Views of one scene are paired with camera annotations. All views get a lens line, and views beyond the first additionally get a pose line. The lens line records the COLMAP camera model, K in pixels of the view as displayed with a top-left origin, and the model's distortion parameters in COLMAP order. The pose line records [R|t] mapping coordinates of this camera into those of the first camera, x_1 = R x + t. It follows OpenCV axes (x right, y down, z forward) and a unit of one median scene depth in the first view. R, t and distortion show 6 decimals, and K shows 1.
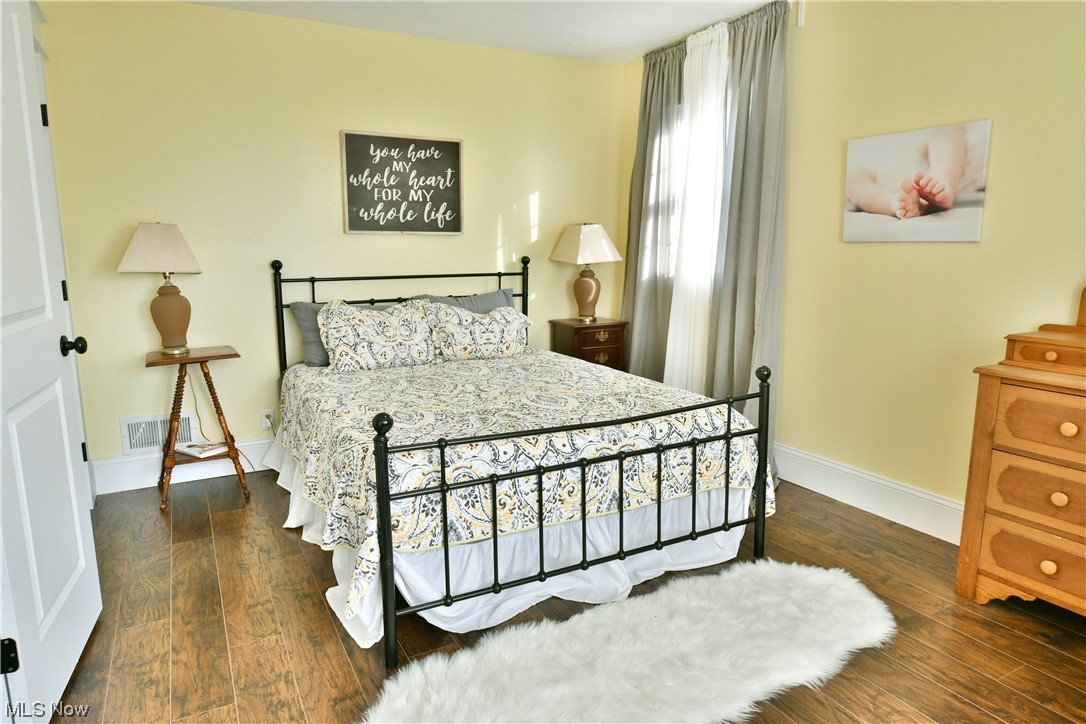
lens RADIAL K [[668.8, 0, 535.1], [0, 668.8, 359.4], [0, 0, 1]] dist [-0.020491, -0.002361]
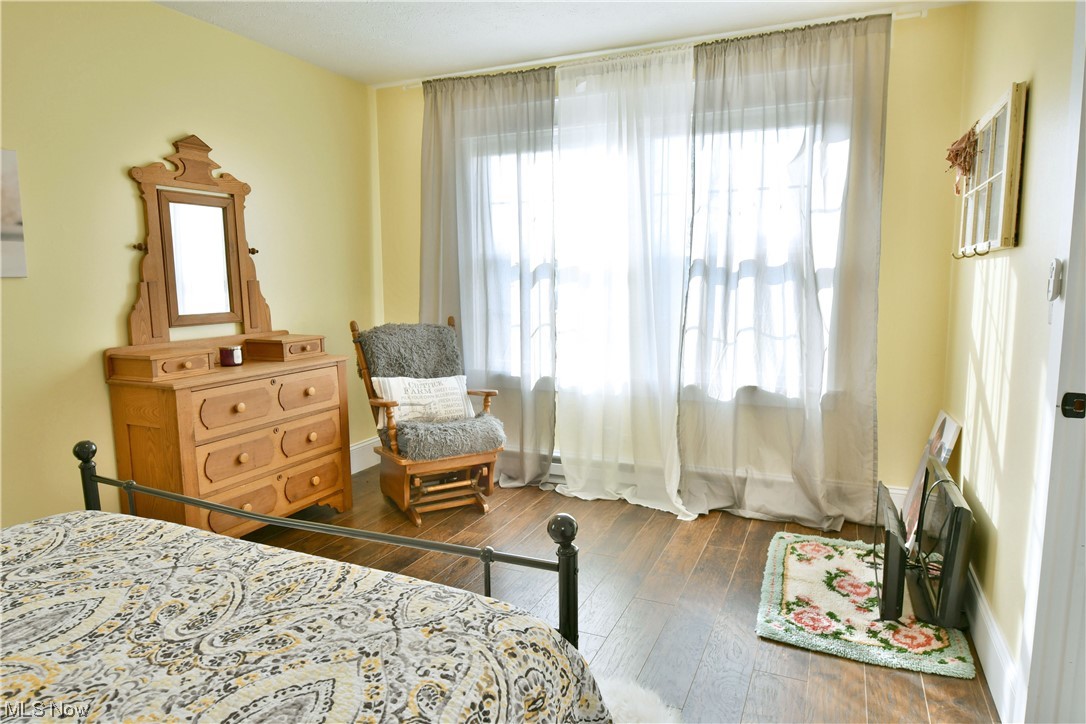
lens RADIAL K [[666.6, 0, 539.6], [0, 666.6, 361.8], [0, 0, 1]] dist [-0.011615, -0.004091]
pose [[-0.607415, -0.092030, 0.789036, -0.464702], [0.144308, 0.963957, 0.223523, -0.142871], [-0.781167, 0.249635, -0.572241, 0.854068]]
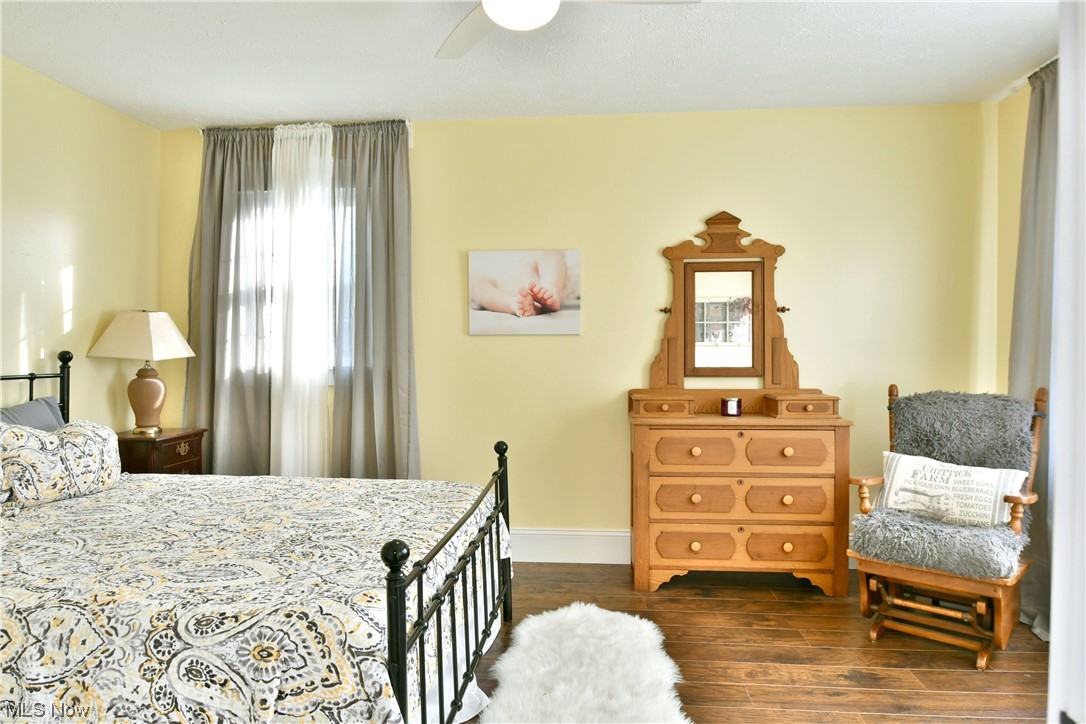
lens RADIAL K [[668.8, 0, 535.1], [0, 668.8, 359.4], [0, 0, 1]] dist [-0.020491, -0.002361]
pose [[0.551970, -0.009305, 0.833812, -0.470549], [0.141378, 0.986505, -0.082581, -0.021032], [-0.821791, 0.163465, 0.545837, 0.275773]]
